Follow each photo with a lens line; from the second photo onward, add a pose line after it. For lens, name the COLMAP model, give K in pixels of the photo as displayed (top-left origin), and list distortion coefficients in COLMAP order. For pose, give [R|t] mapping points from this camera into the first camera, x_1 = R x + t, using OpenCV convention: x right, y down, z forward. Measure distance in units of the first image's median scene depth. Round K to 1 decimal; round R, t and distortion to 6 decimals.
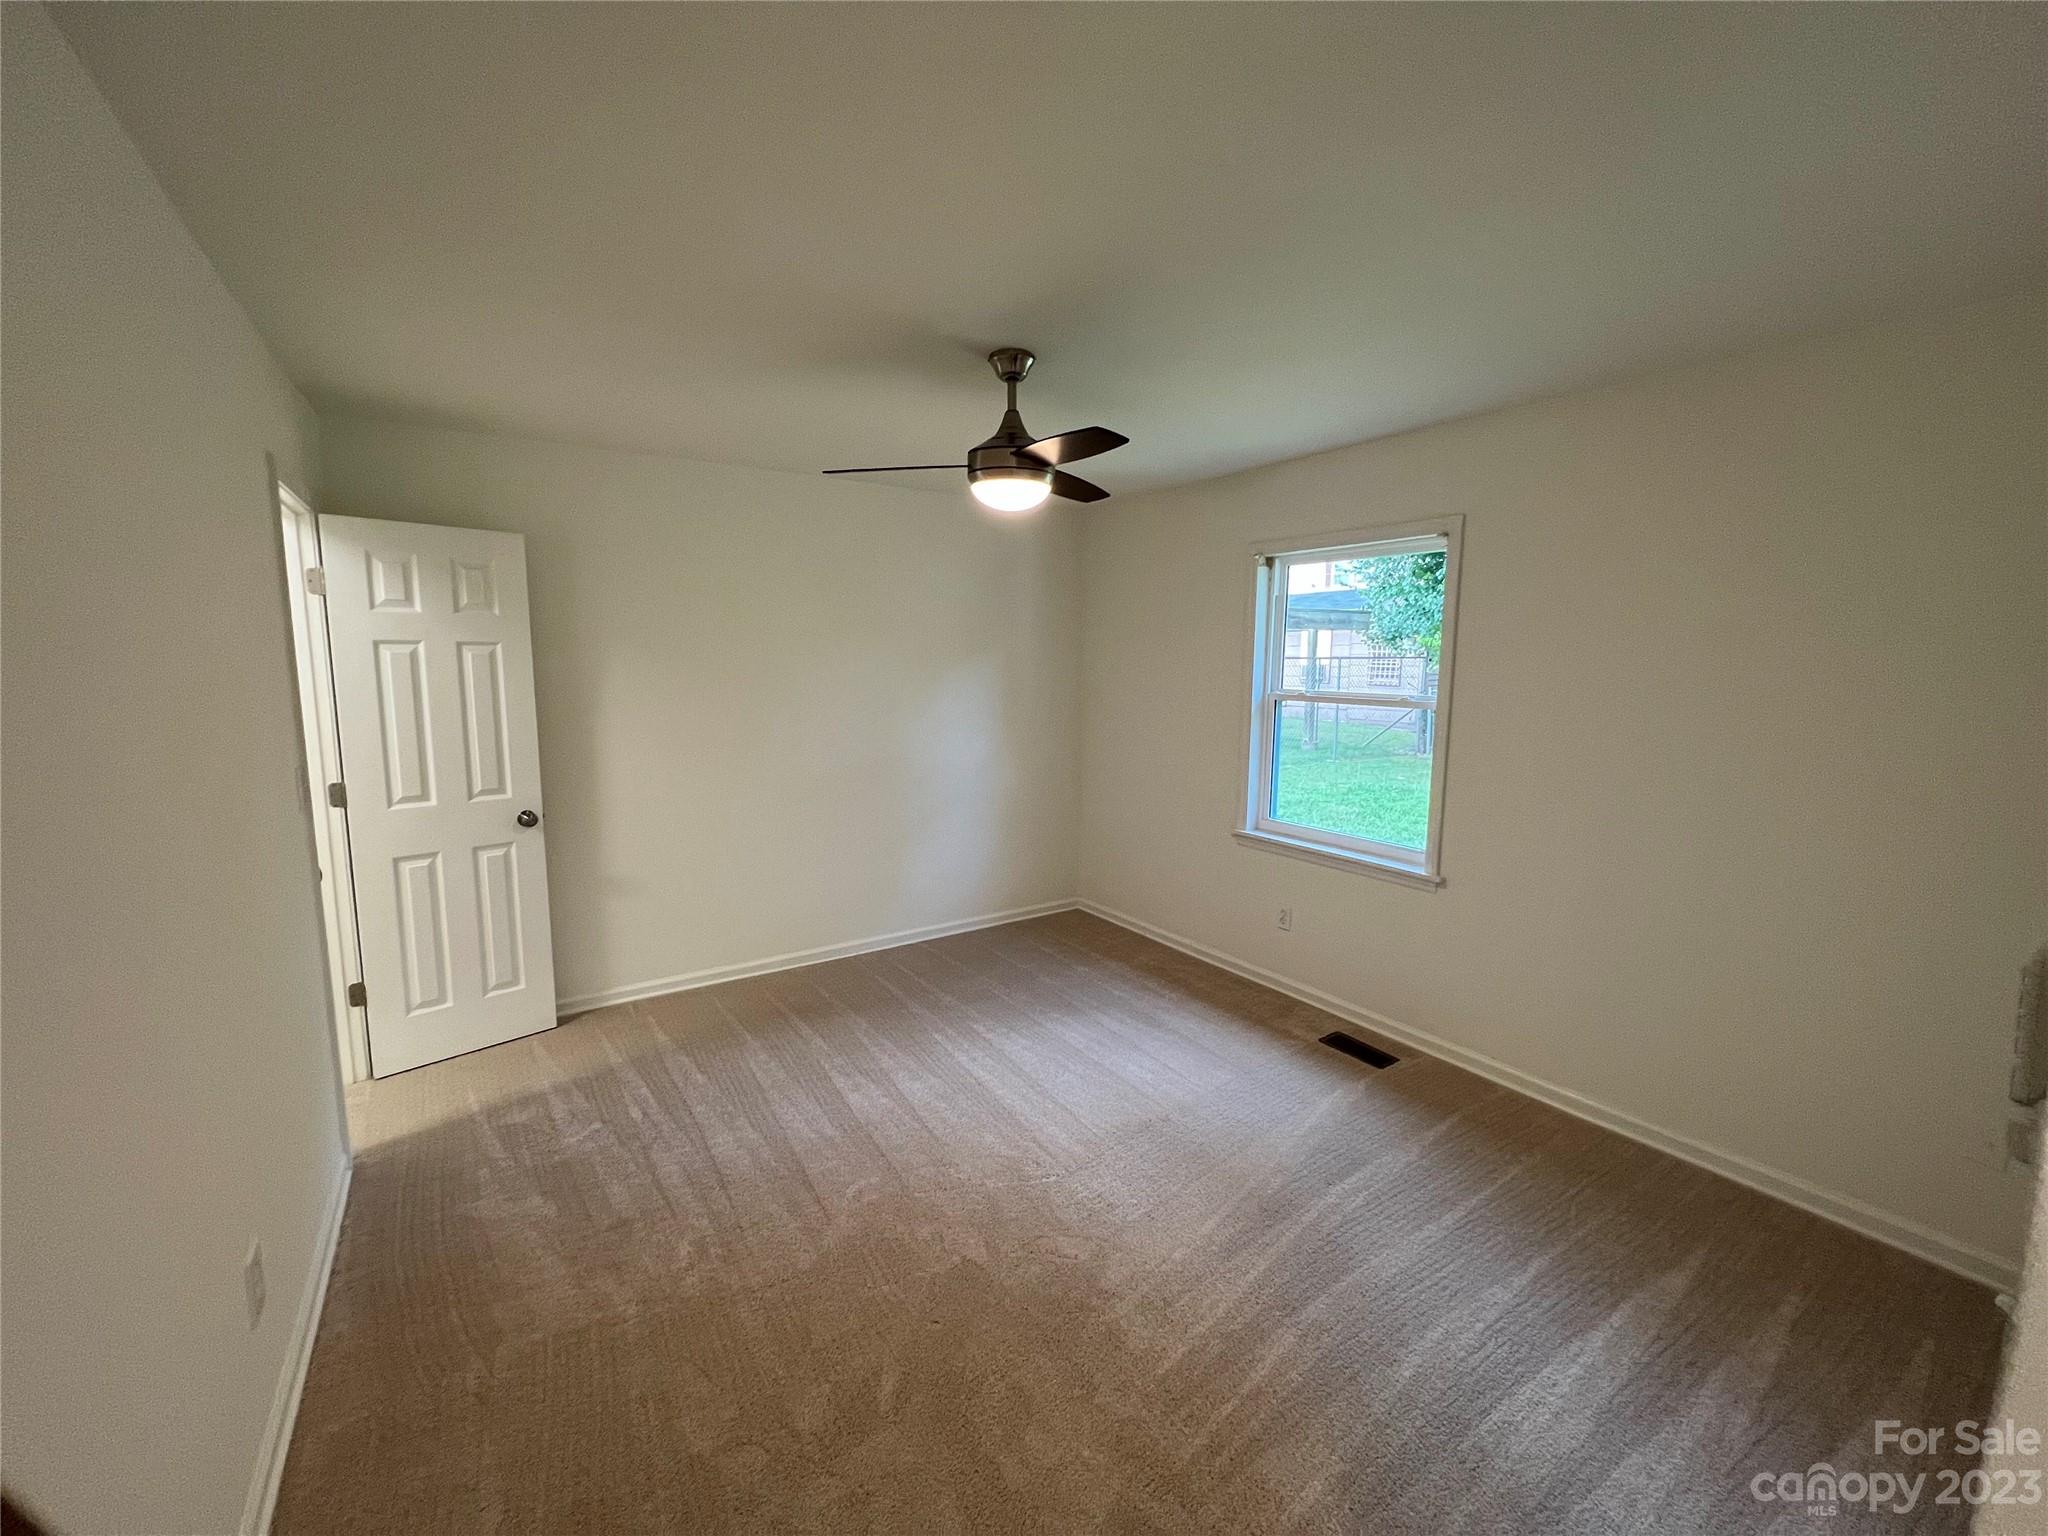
lens RADIAL K [[819.6, 0, 1022.3], [0, 819.6, 763.9], [0, 0, 1]] dist [-0.001575, 0.000786]
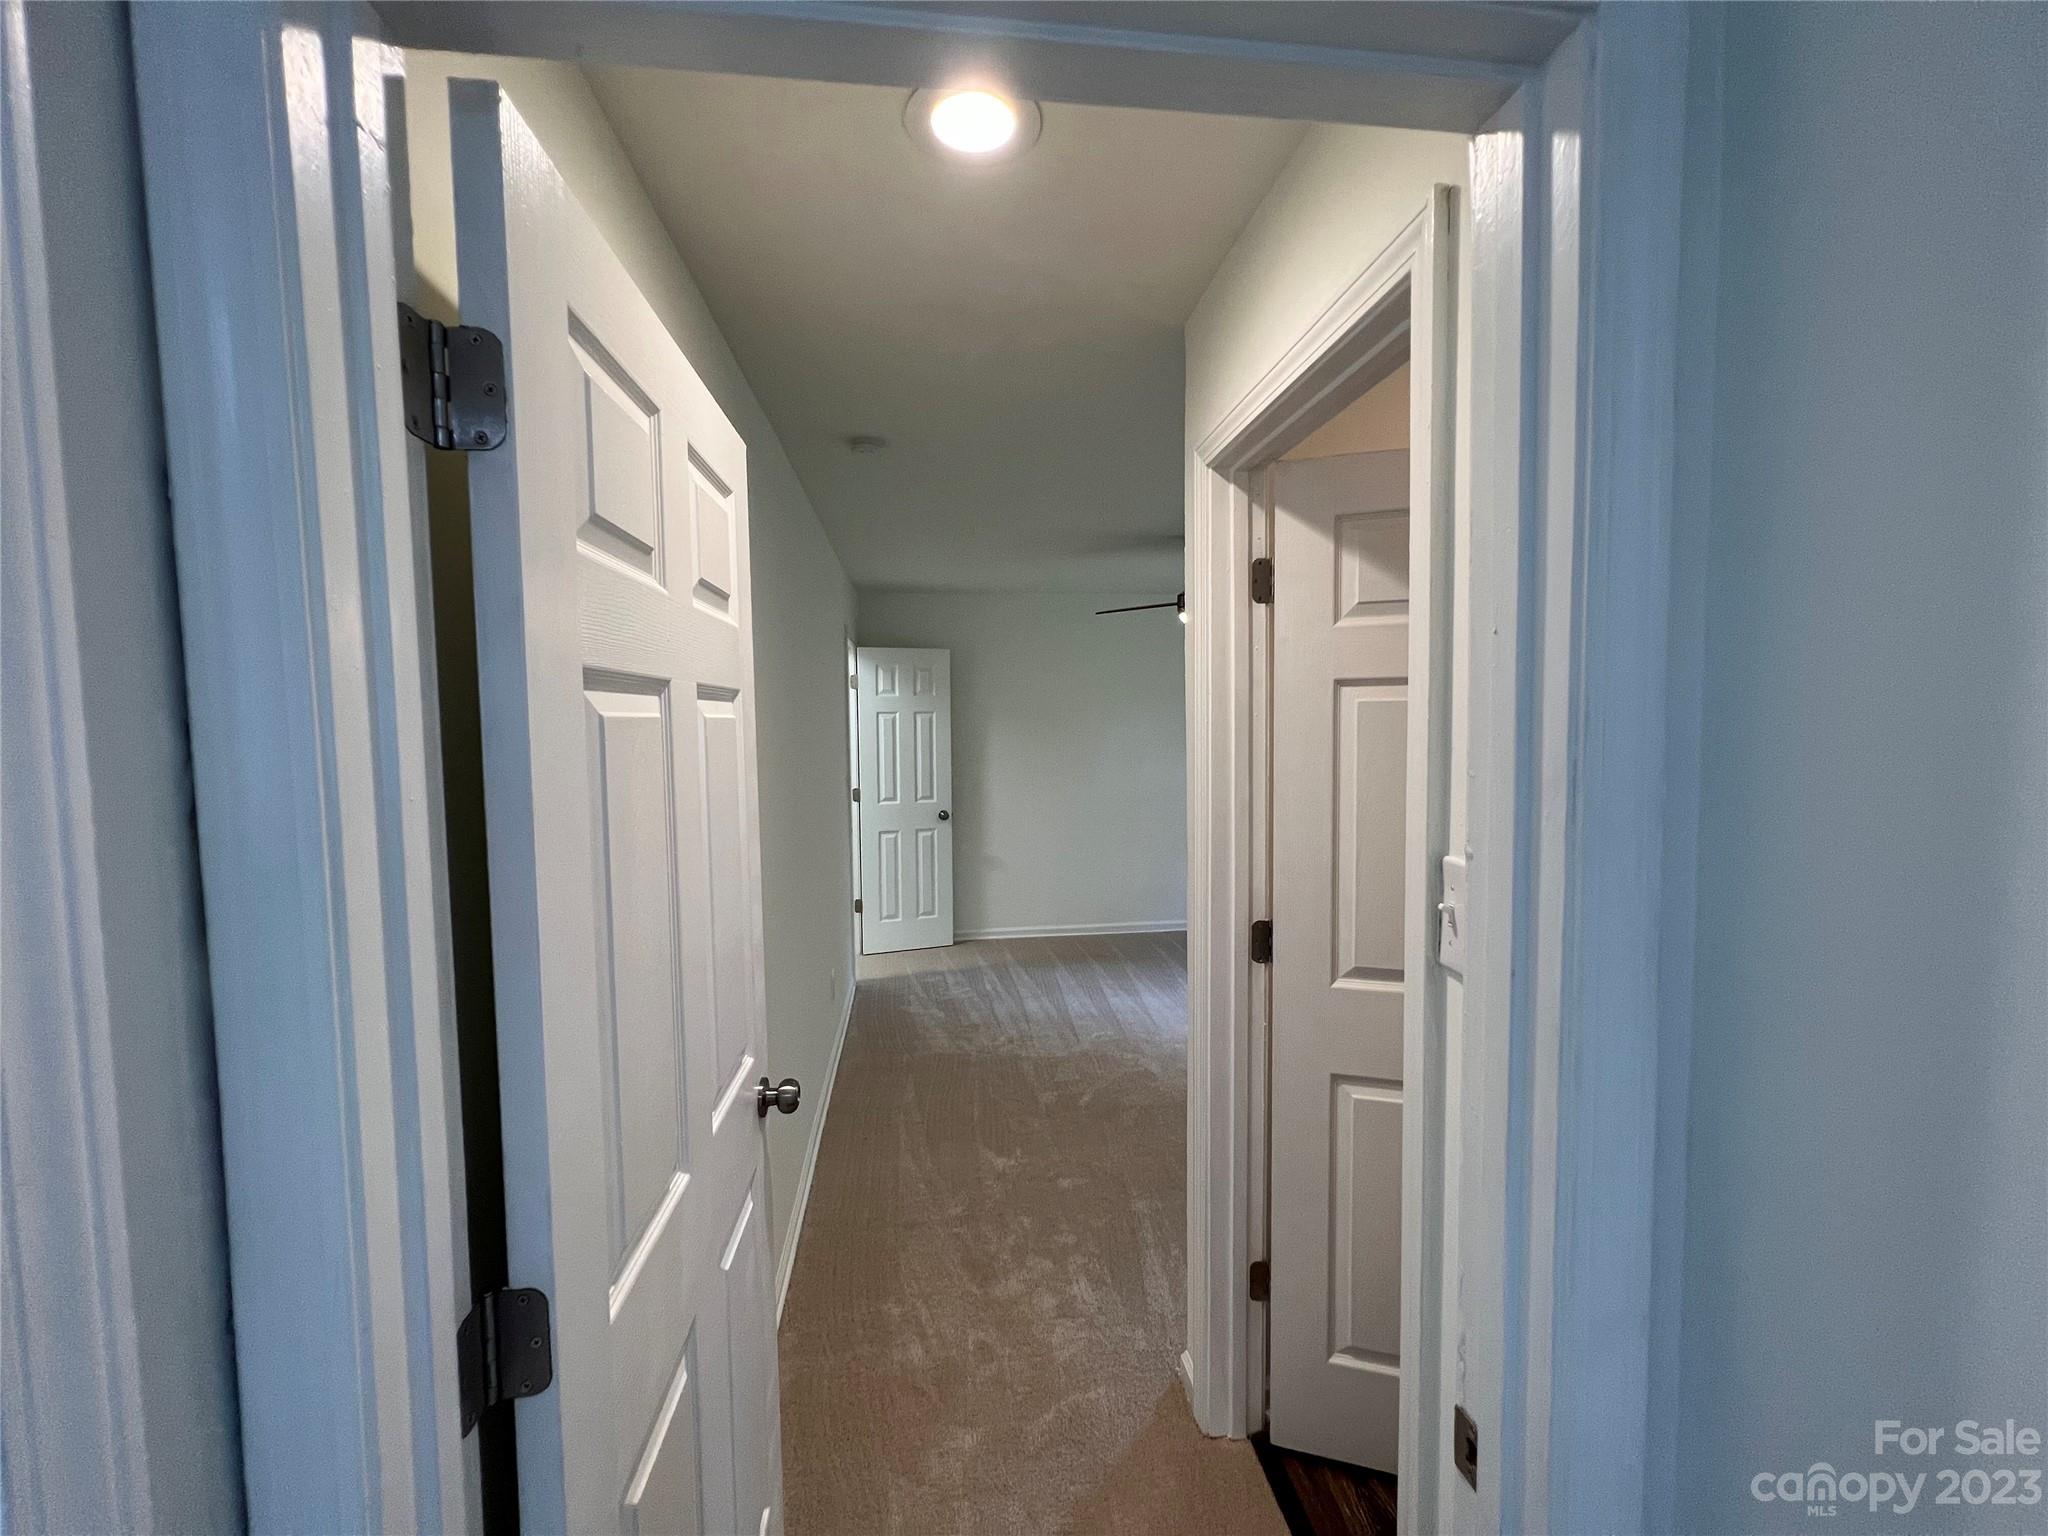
lens RADIAL K [[819.6, 0, 1022.3], [0, 819.6, 763.9], [0, 0, 1]] dist [-0.001575, 0.000786]
pose [[0.895035, 0.013600, -0.445789, 0.331468], [-0.042457, 0.997594, -0.054810, 0.053699], [0.443971, 0.067983, 0.893459, -0.503060]]
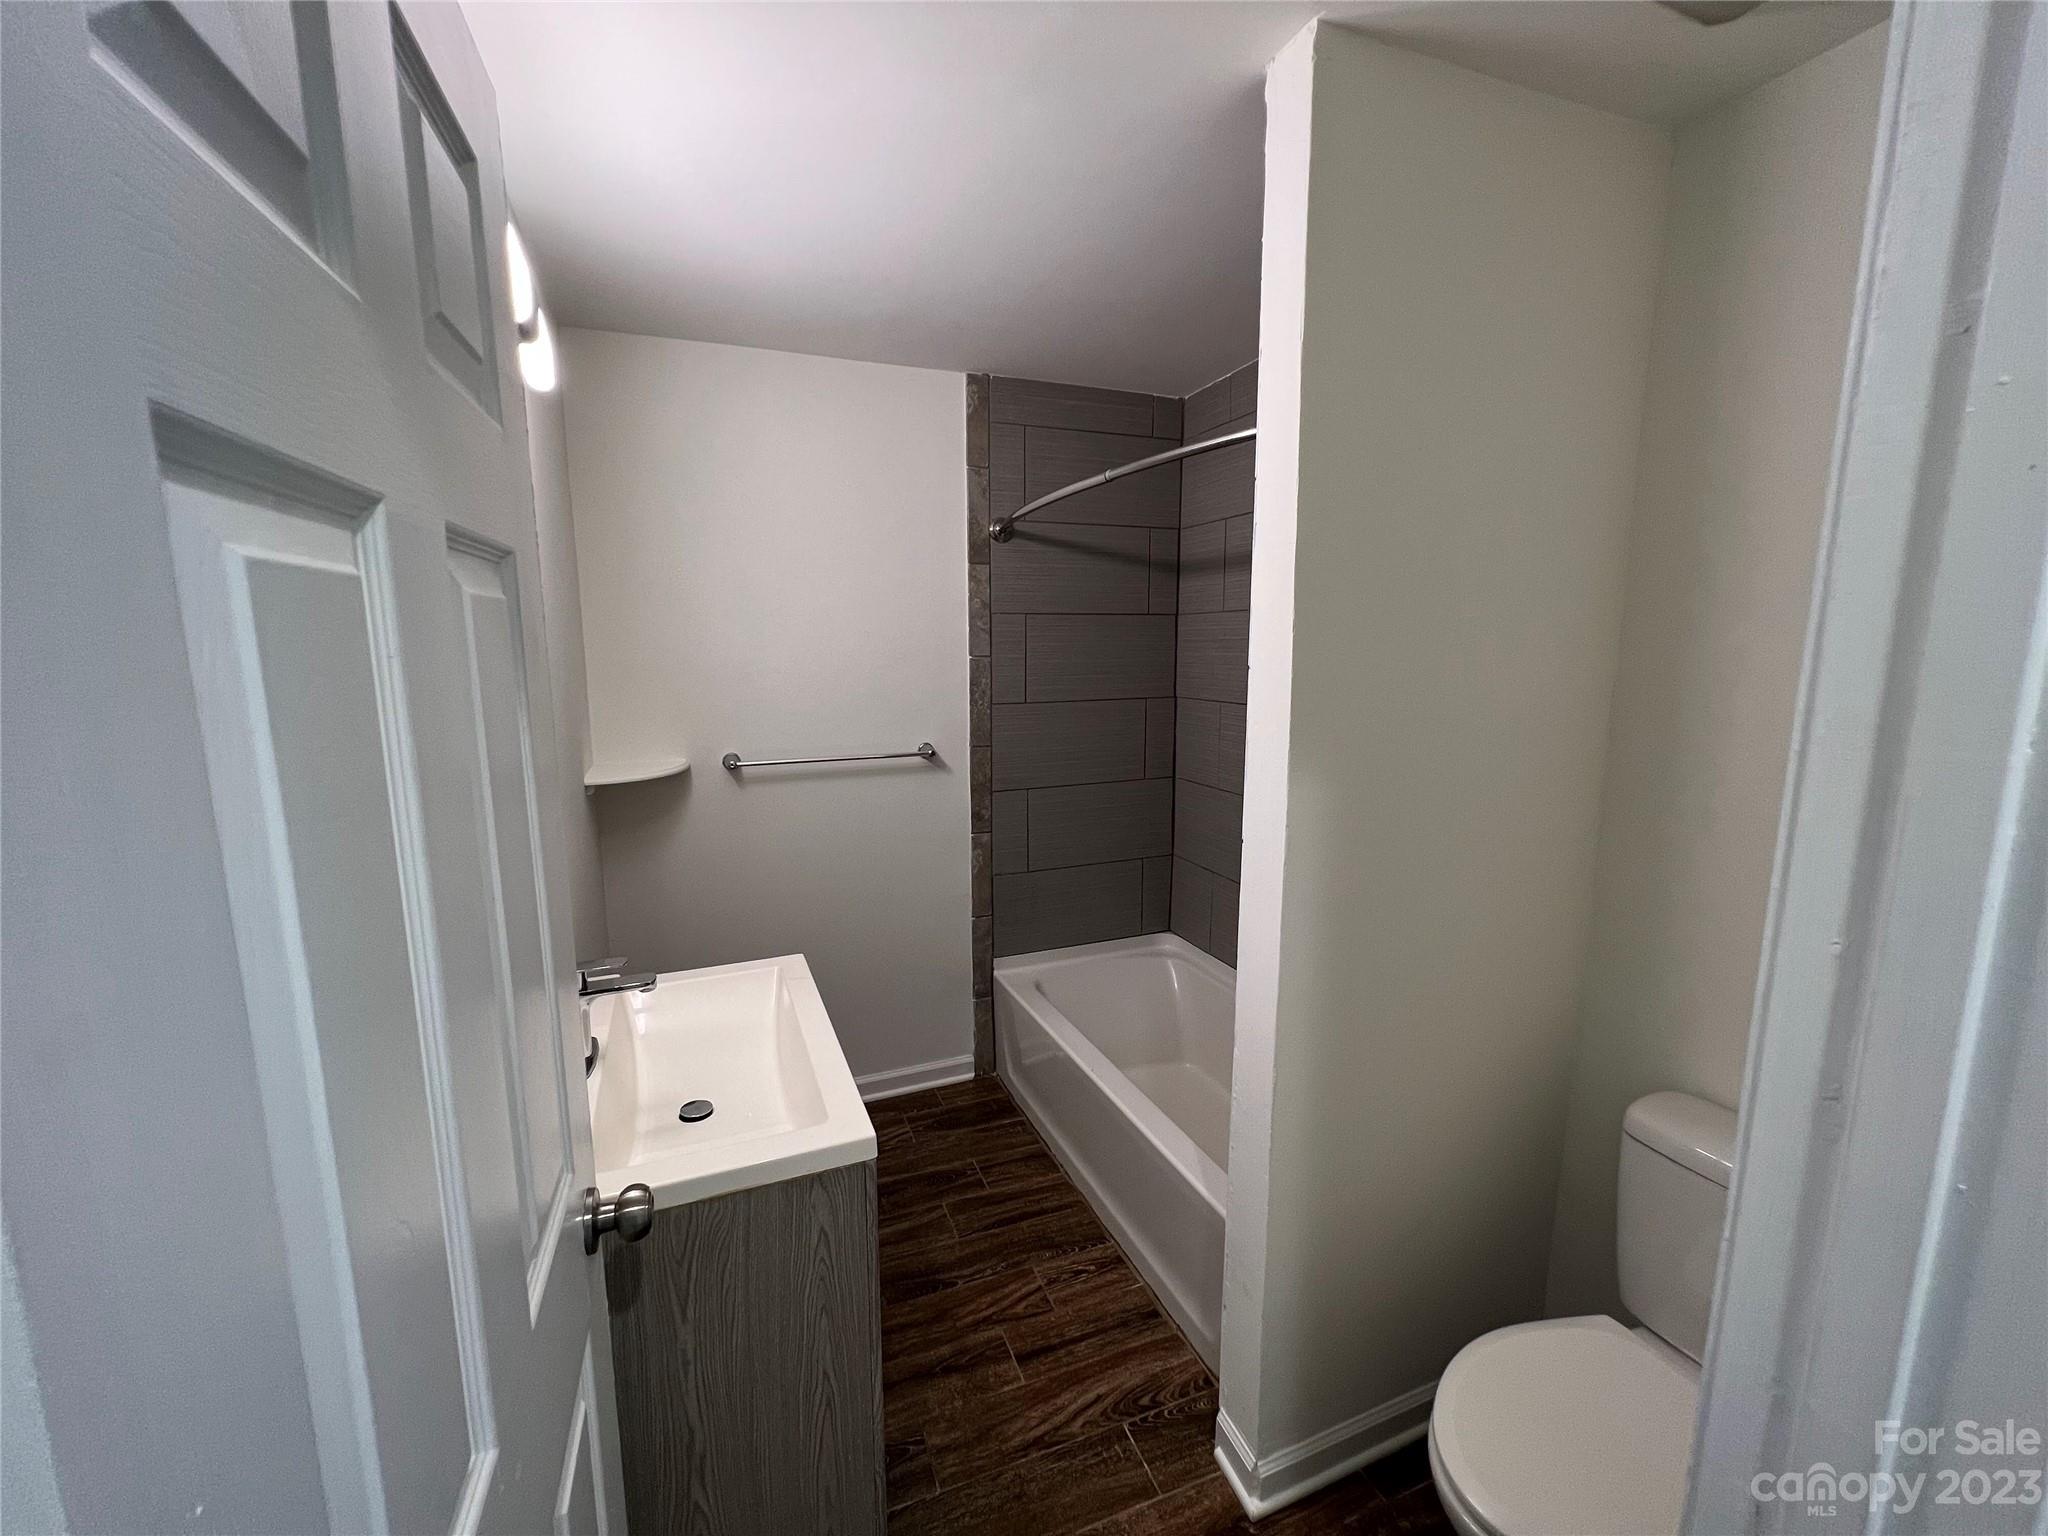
lens RADIAL K [[819.6, 0, 1022.3], [0, 819.6, 763.9], [0, 0, 1]] dist [-0.001575, 0.000786]
pose [[0.208826, -0.157083, 0.965255, 0.195775], [0.137233, 0.981956, 0.130112, -0.001383], [-0.968276, 0.105294, 0.226615, -0.029355]]
